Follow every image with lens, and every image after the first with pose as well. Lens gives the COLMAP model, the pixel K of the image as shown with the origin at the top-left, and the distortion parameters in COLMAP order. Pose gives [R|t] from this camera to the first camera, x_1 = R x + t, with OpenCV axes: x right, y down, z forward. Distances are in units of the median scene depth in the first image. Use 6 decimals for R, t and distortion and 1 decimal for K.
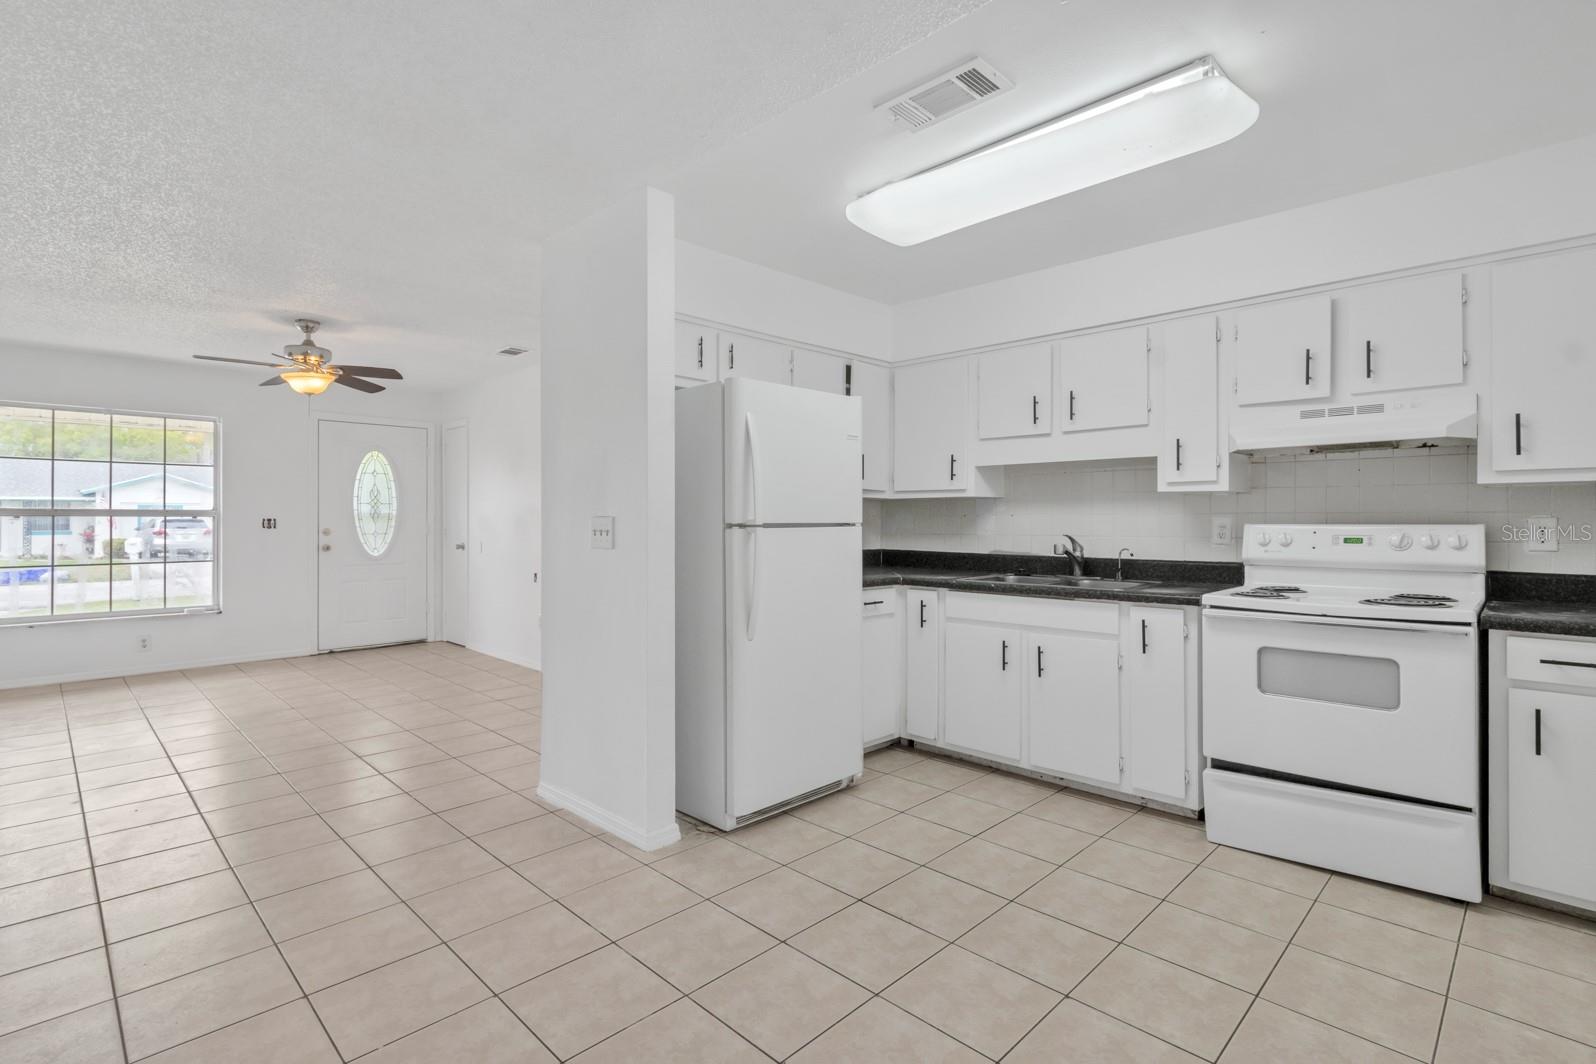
lens RADIAL K [[768.0, 0, 800.1], [0, 768.0, 465.0], [0, 0, 1]] dist [-0.002994, -0.000344]
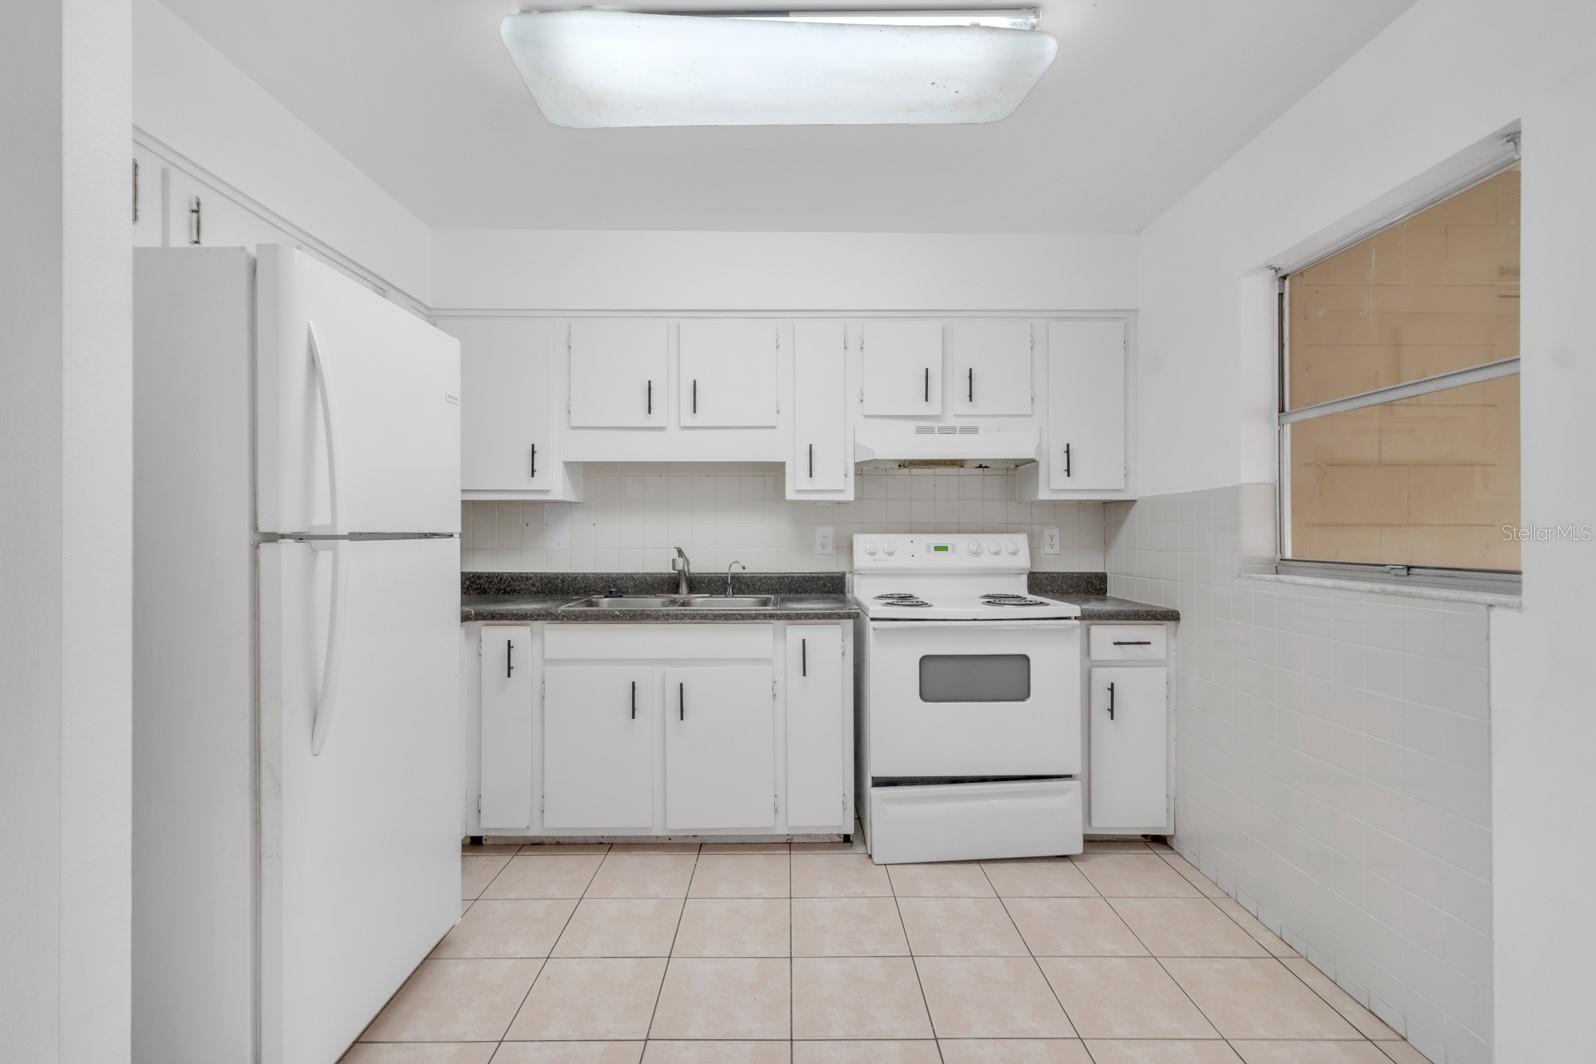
lens RADIAL K [[742.8, 0, 784.5], [0, 742.8, 507.9], [0, 0, 1]] dist [0.000307, -0.000089]
pose [[0.705226, 0.023877, 0.708581, -0.186468], [-0.050042, 0.998616, 0.016155, 0.032694], [-0.707215, -0.046852, 0.705445, 0.390109]]
